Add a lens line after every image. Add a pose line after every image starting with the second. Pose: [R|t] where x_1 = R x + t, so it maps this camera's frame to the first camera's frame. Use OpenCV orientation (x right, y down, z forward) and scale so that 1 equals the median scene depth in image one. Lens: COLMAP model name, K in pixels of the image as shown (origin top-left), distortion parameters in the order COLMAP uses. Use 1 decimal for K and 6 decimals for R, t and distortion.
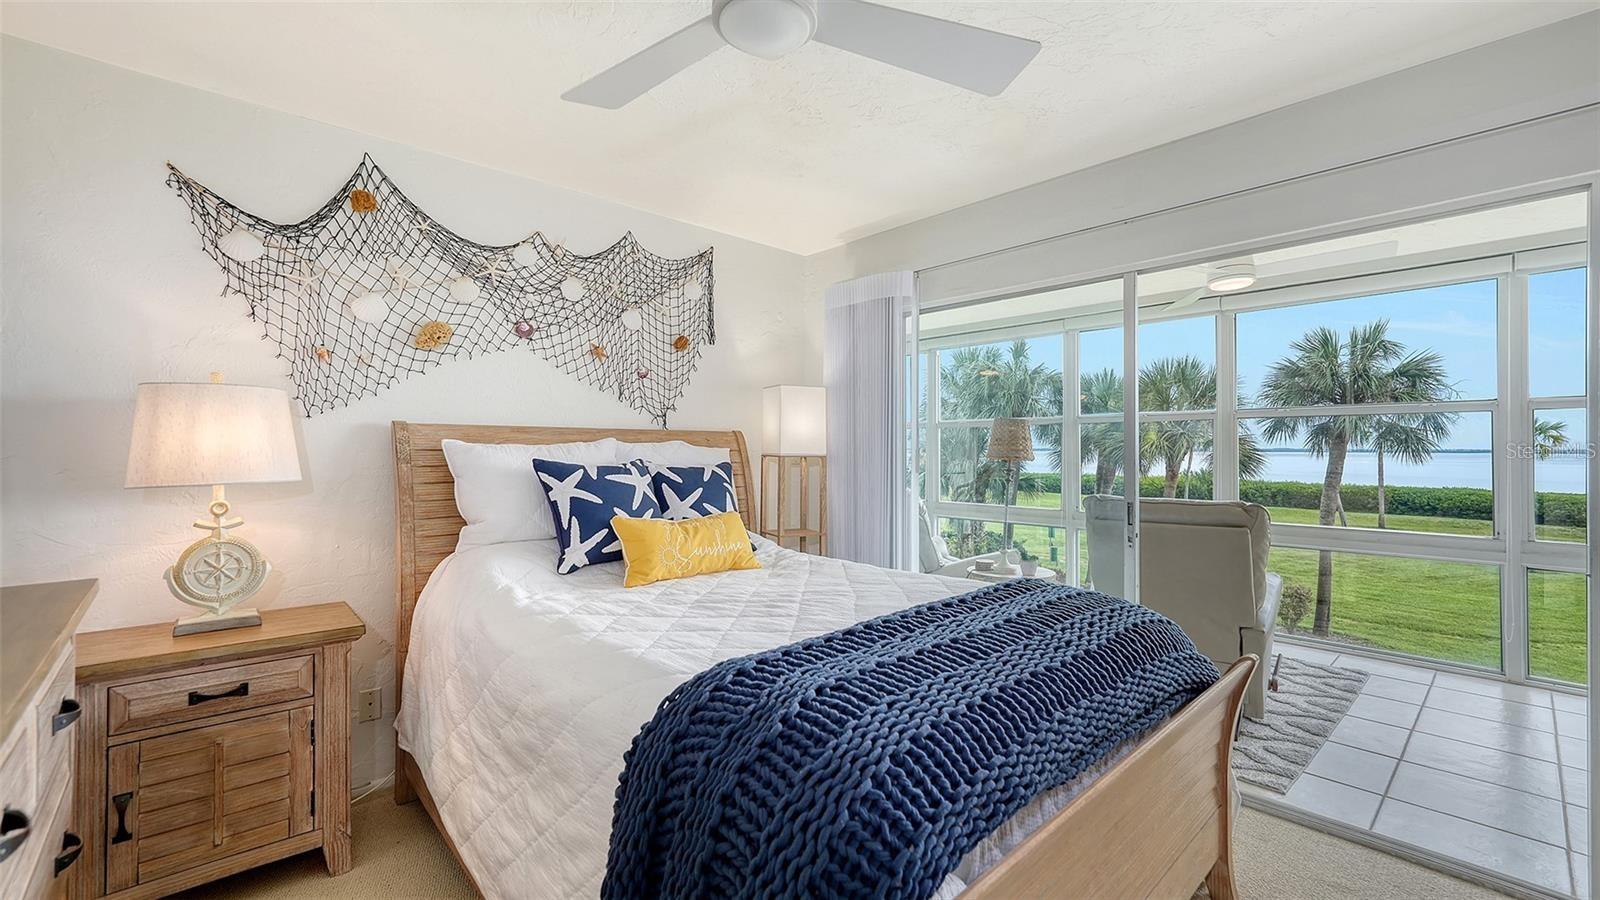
lens RADIAL K [[675.1, 0, 800.0], [0, 675.1, 450.0], [0, 0, 1]] dist [-0.000444, -0.000004]
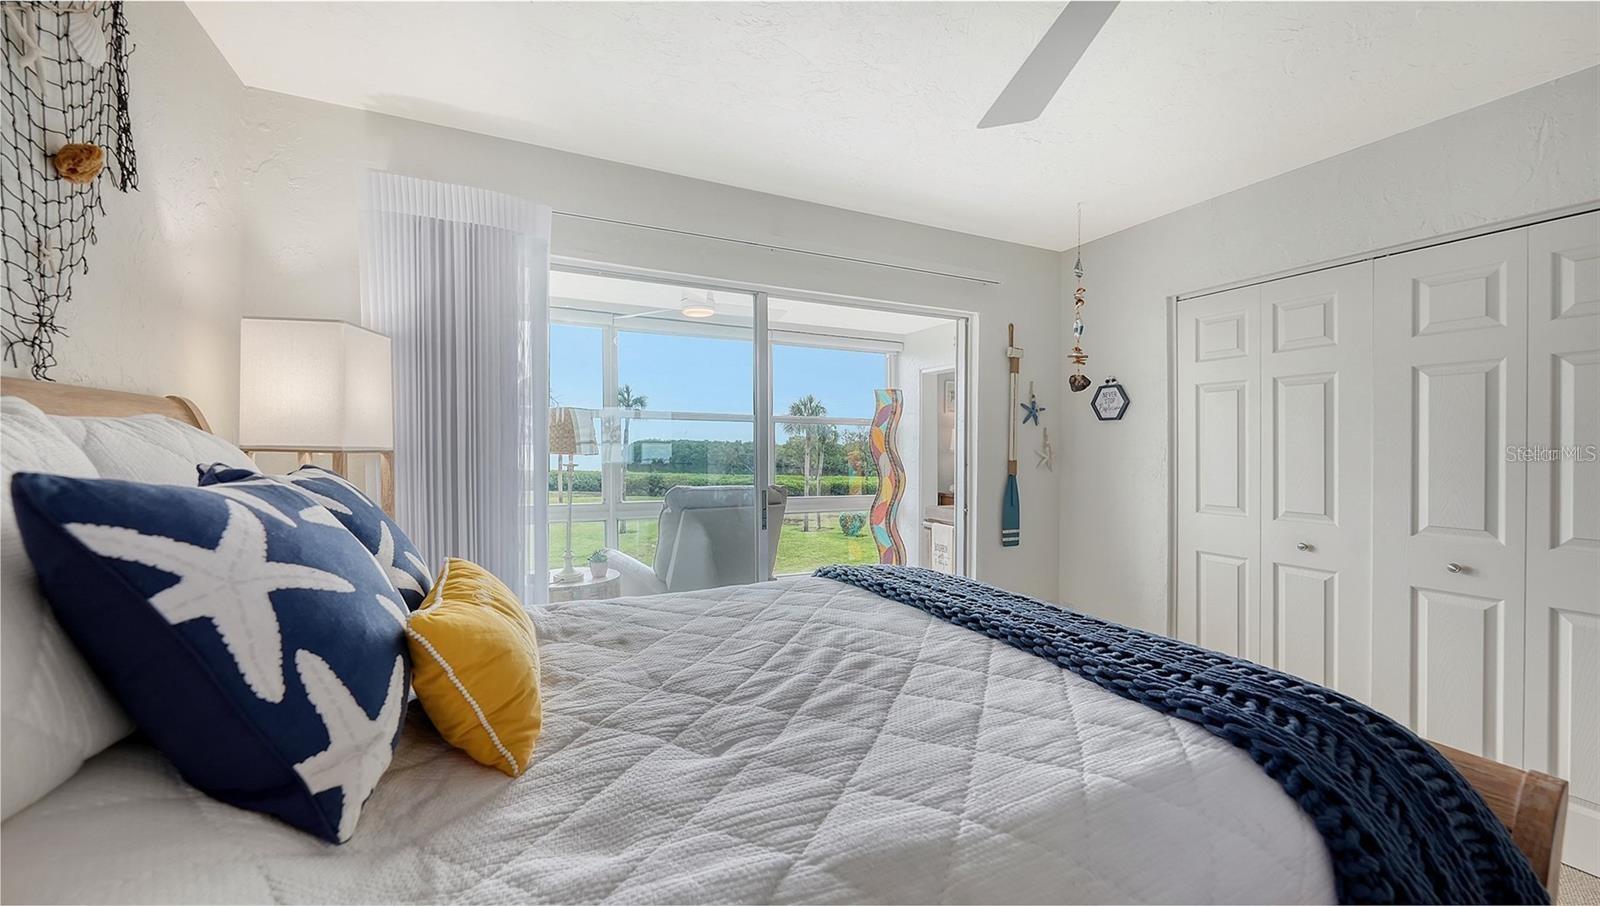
lens RADIAL K [[602.7, 0, 800.0], [0, 602.7, 453.0], [0, 0, 1]] dist [0.000507, 0.000002]
pose [[0.304076, -0.006403, 0.952626, -0.389056], [-0.014323, 0.999834, 0.011292, -0.000633], [-0.952540, -0.017078, 0.303934, 0.506684]]
